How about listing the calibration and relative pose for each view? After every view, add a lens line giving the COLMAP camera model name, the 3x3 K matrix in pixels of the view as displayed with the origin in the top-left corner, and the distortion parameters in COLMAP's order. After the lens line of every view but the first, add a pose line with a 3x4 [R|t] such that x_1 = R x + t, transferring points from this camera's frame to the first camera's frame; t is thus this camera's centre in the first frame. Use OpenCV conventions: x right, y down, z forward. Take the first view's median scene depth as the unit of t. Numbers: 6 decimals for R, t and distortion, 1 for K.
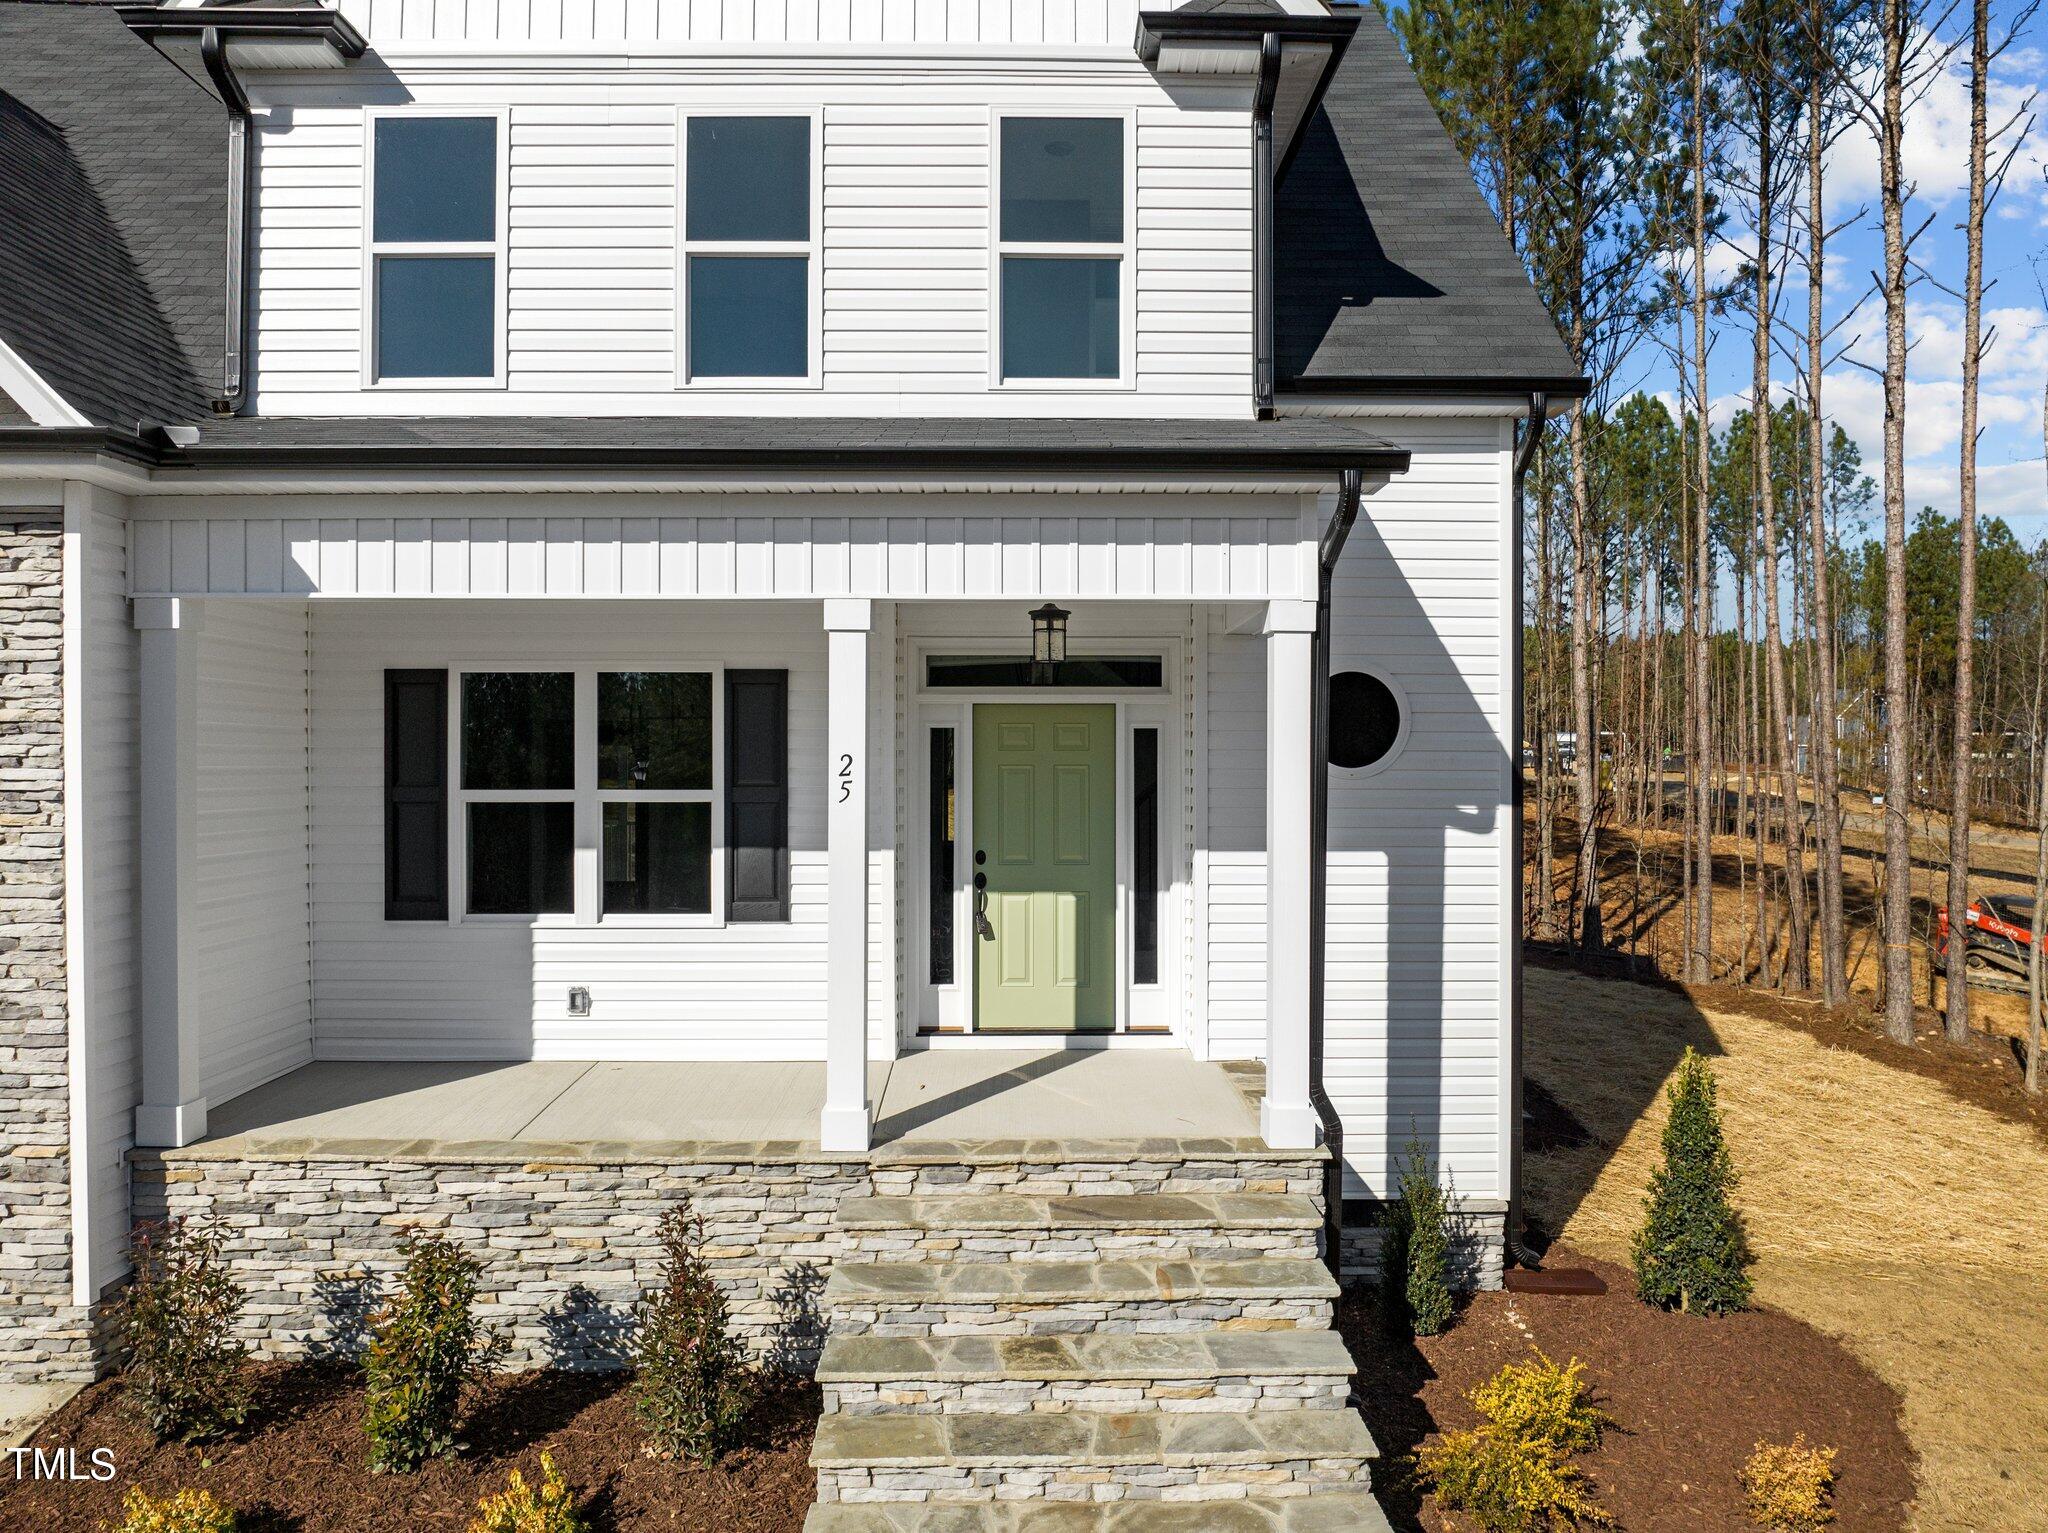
lens RADIAL K [[1443.4, 0, 1024.0], [0, 1443.4, 766.5], [0, 0, 1]] dist [-0.038898, 0.009416]
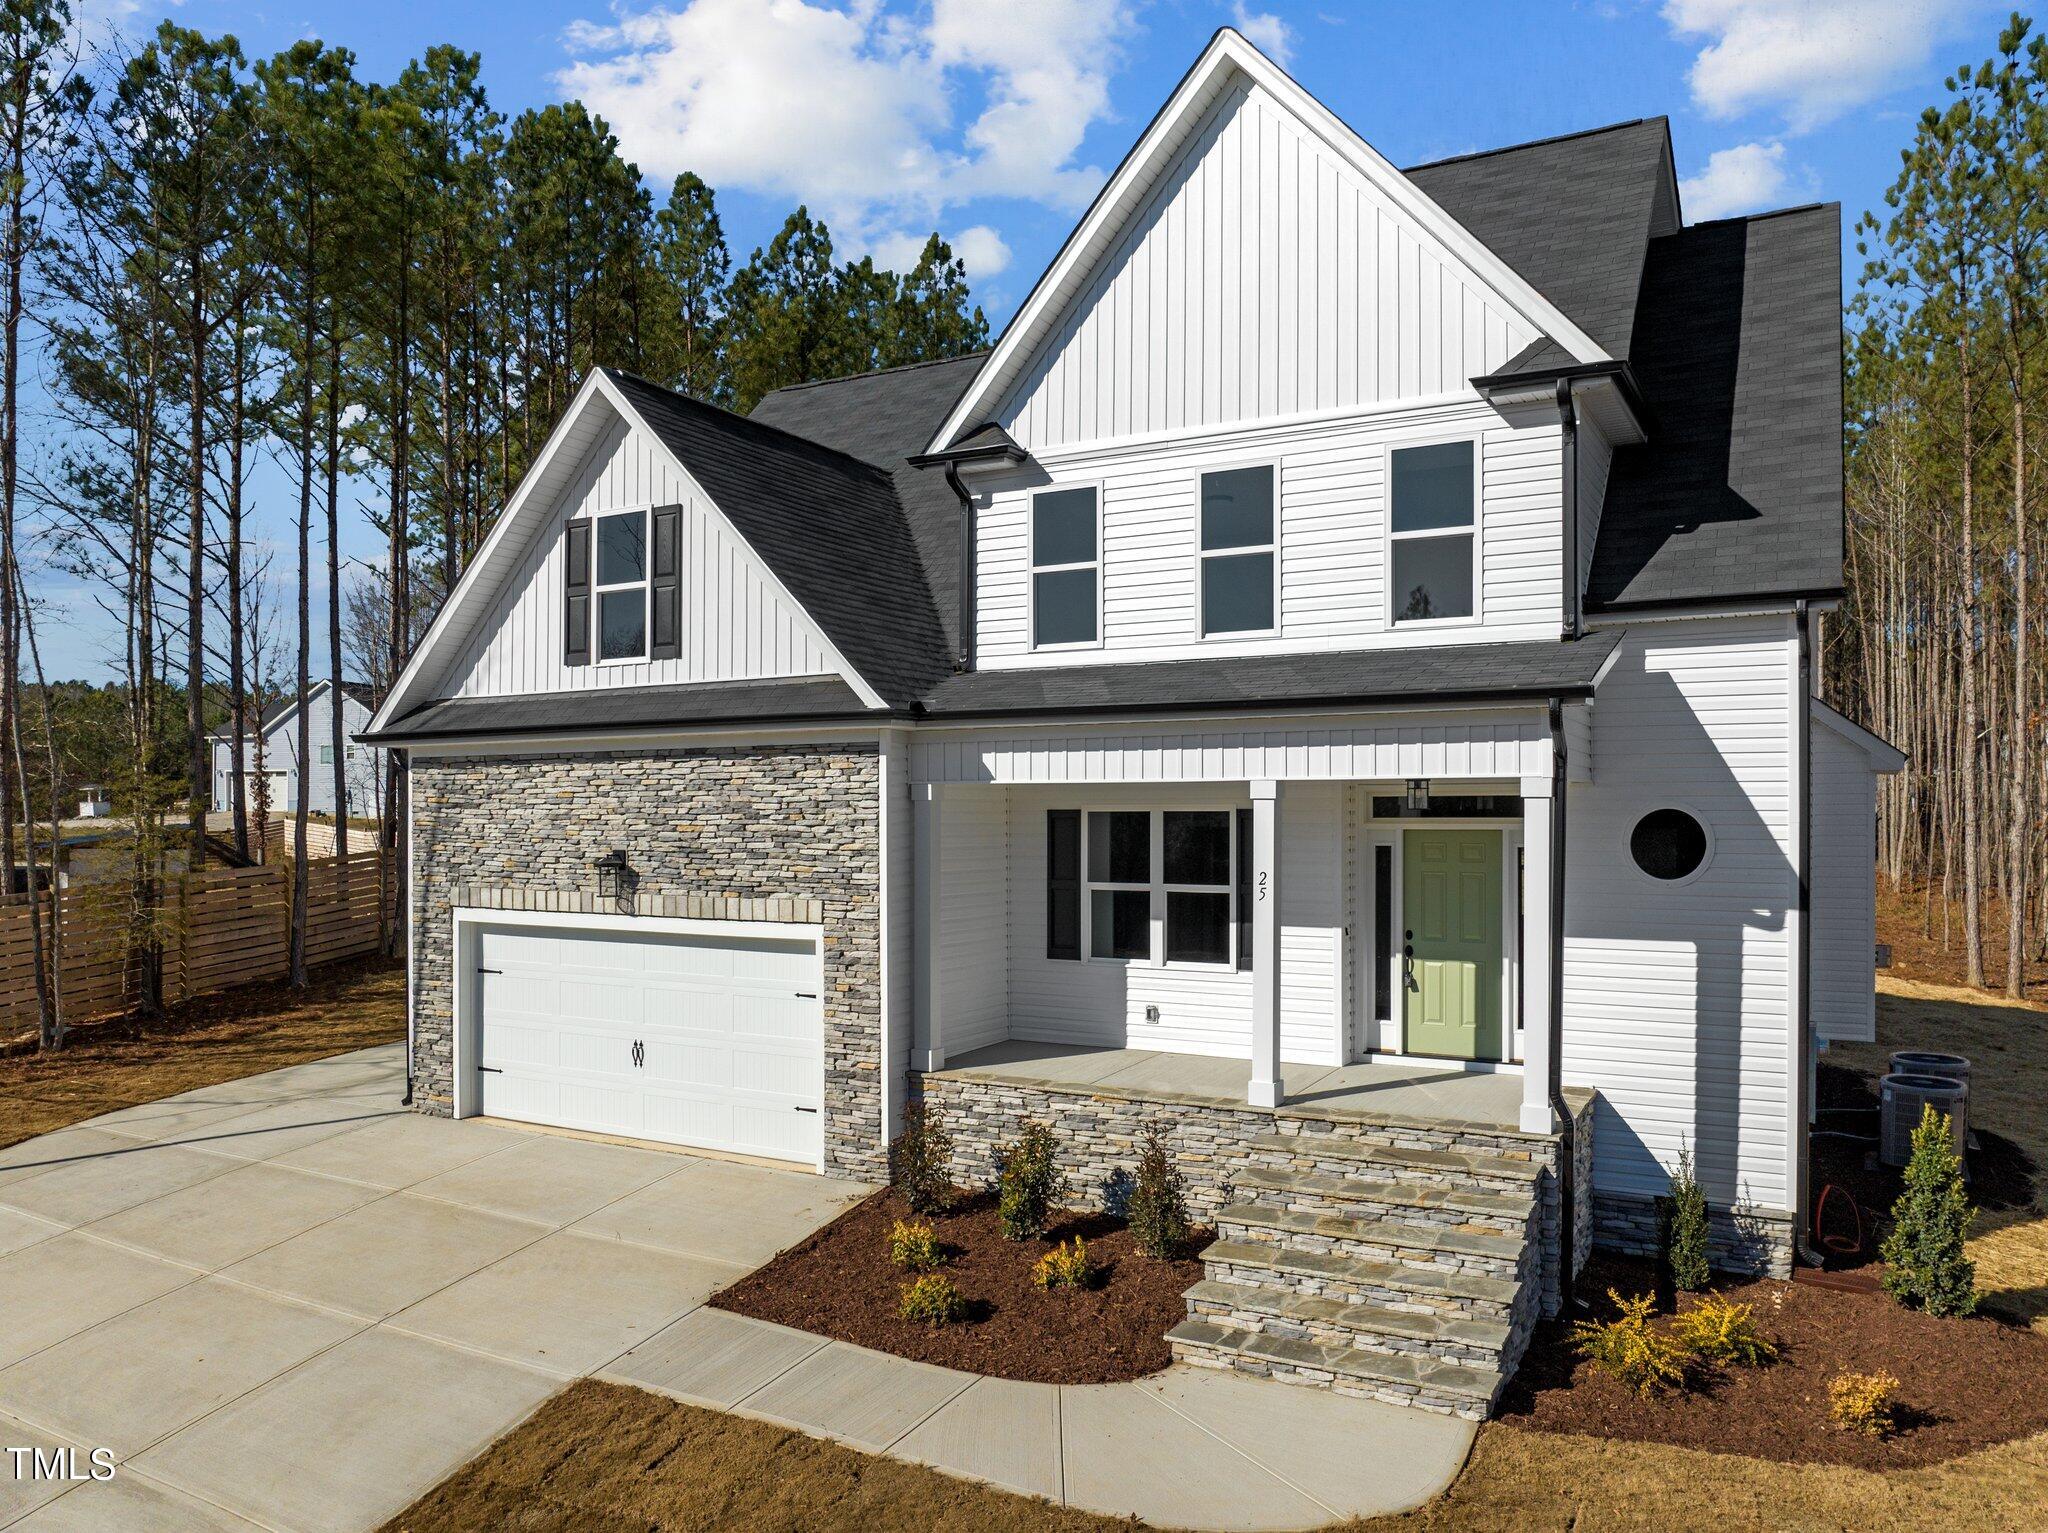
lens RADIAL K [[1464.5, 0, 1024.0], [0, 1464.5, 800.3], [0, 0, 1]] dist [-0.039122, -0.001227]
pose [[0.862748, -0.006399, -0.505594, 0.441183], [-0.001132, 0.999893, -0.014587, -0.059005], [0.505634, 0.013158, 0.862648, -0.549096]]
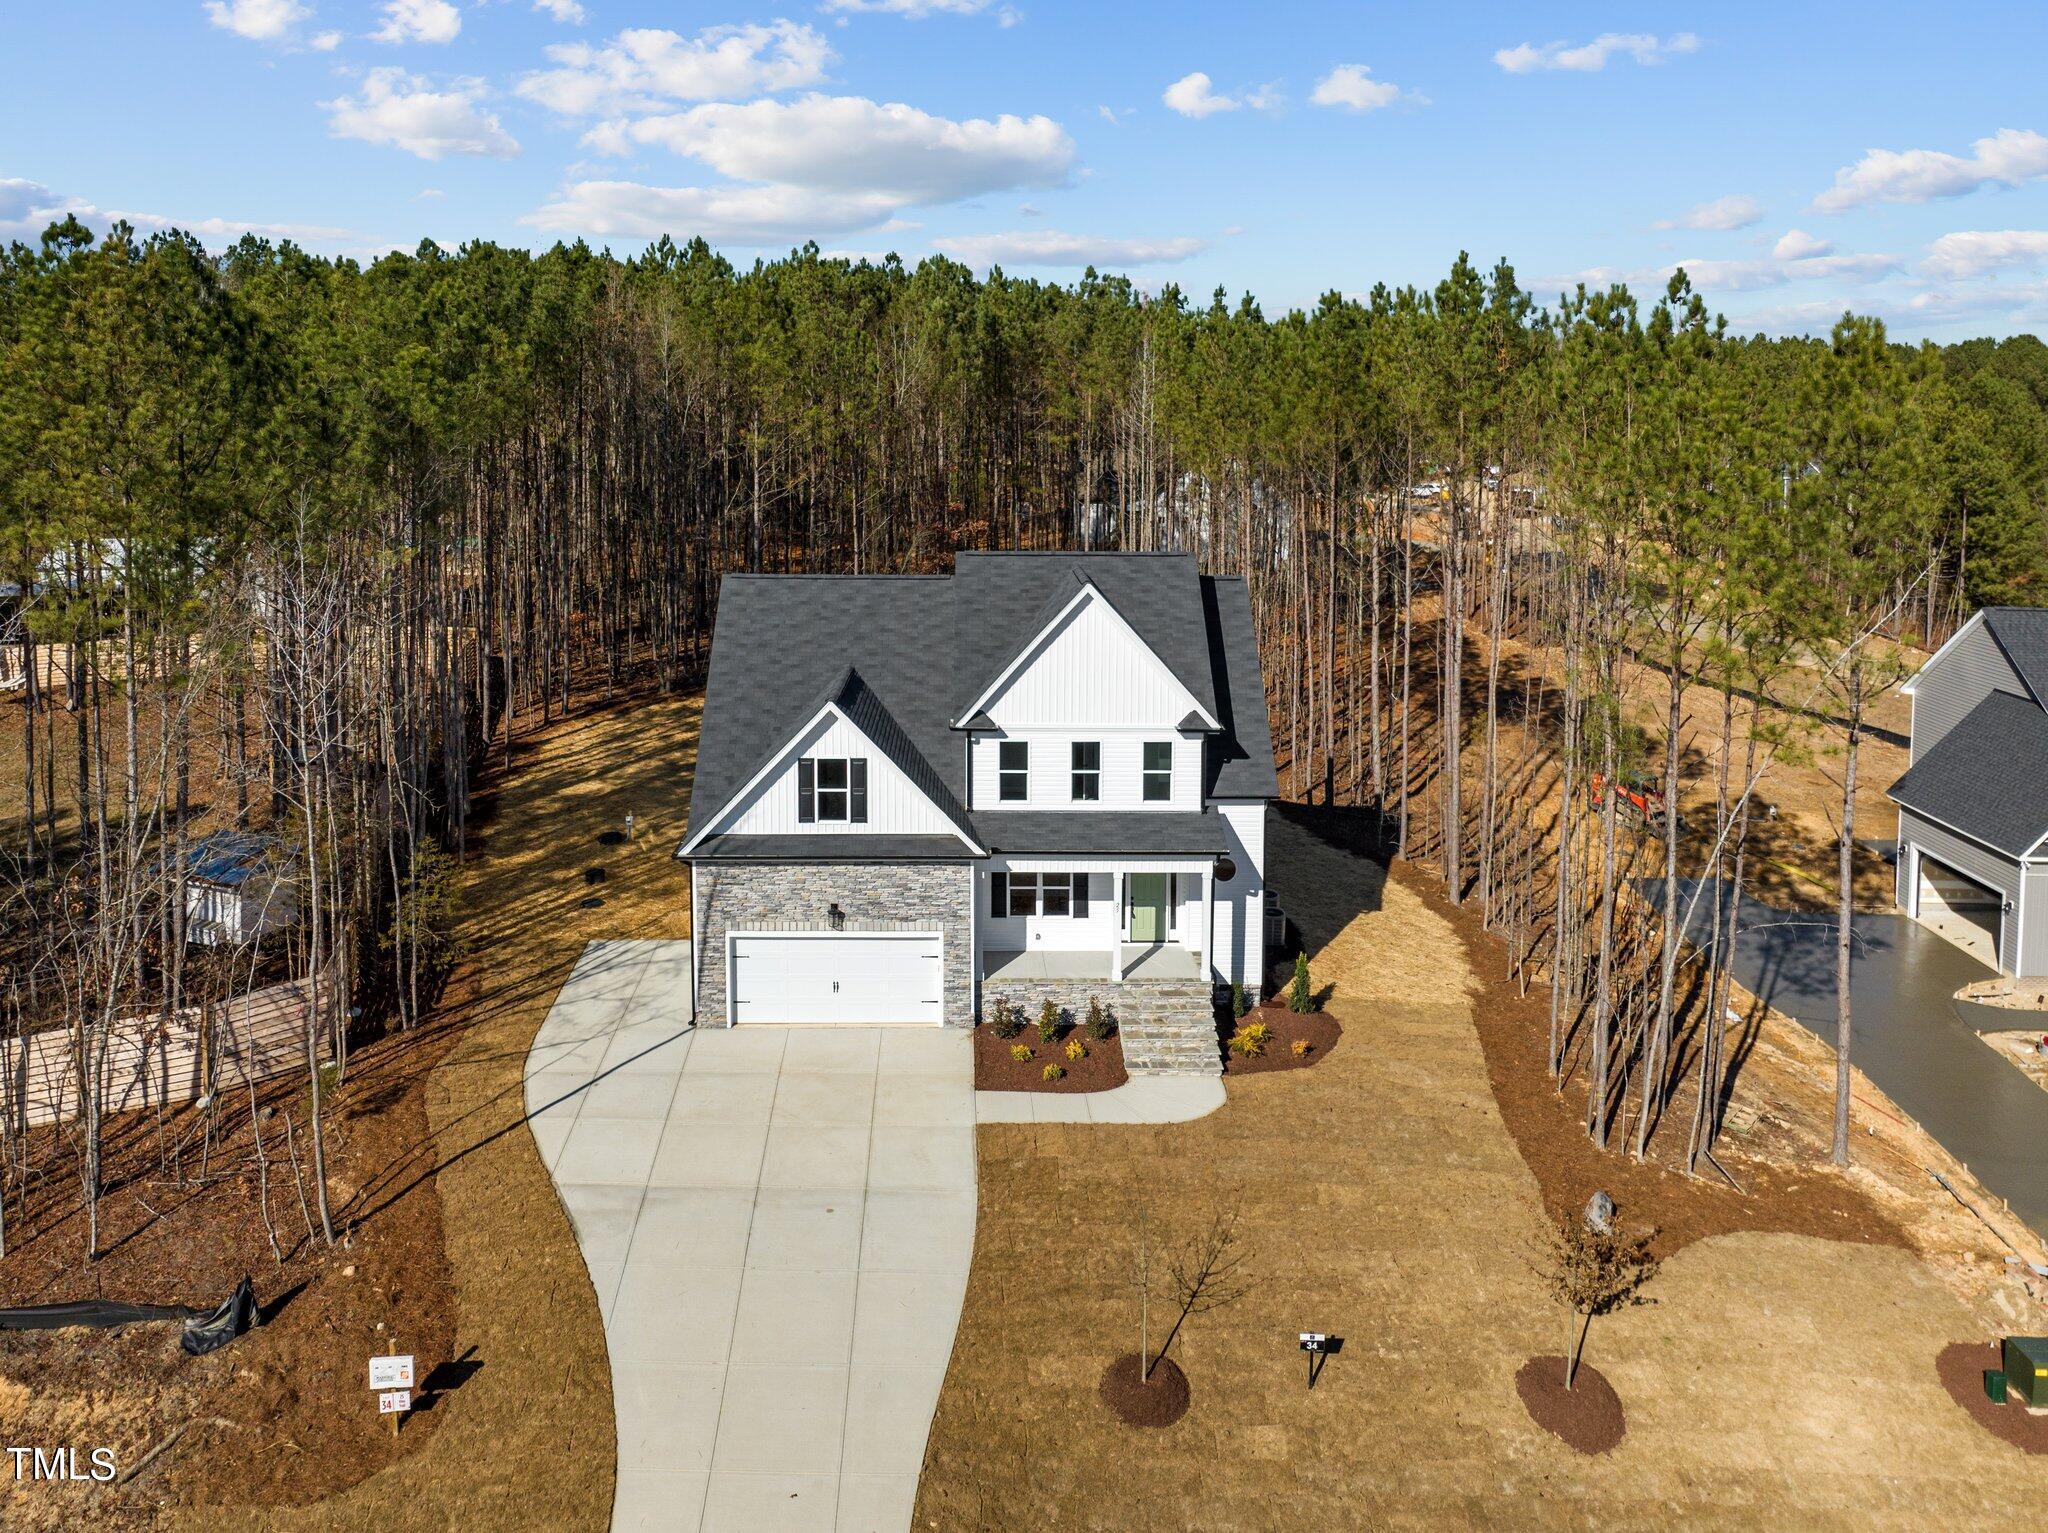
lens RADIAL K [[1506.9, 0, 968.7], [0, 1506.9, 459.0], [0, 0, 1]] dist [-0.009685, -0.000583]
pose [[0.999967, 0.001112, -0.008065, -0.526127], [-0.000800, 0.999255, 0.038592, -1.532386], [0.008102, -0.038584, 0.999223, -3.650879]]
